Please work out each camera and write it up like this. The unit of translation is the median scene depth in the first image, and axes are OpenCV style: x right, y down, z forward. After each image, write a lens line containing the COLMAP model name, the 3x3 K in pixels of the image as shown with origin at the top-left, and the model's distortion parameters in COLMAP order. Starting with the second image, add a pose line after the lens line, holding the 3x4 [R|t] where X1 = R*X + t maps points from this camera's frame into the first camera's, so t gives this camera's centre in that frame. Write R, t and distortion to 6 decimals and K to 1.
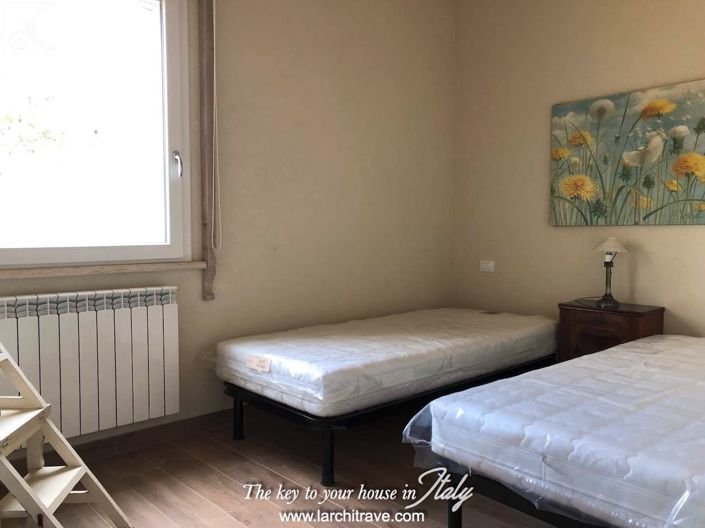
lens RADIAL K [[580.1, 0, 352.5], [0, 580.1, 264.0], [0, 0, 1]] dist [-0.000568, -0.000195]
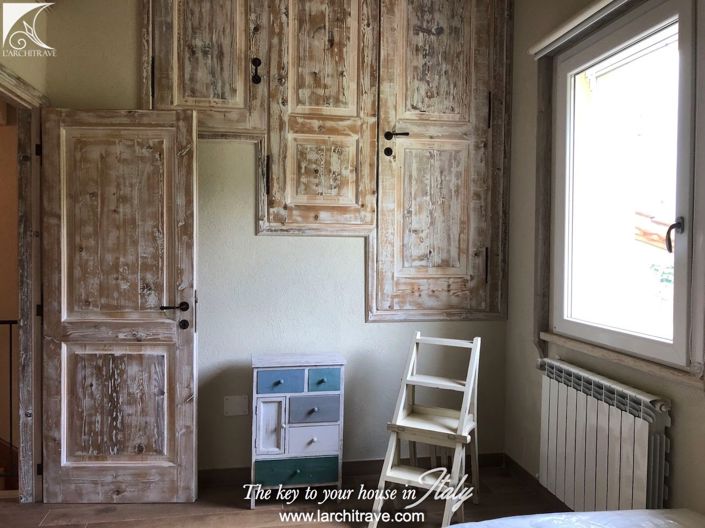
lens RADIAL K [[580.1, 0, 352.5], [0, 580.1, 264.0], [0, 0, 1]] dist [-0.000568, -0.000195]
pose [[-0.538664, 0.021514, -0.842246, 0.543916], [-0.059001, 0.996256, 0.063183, -0.163864], [0.840452, 0.083728, -0.535378, 1.099161]]
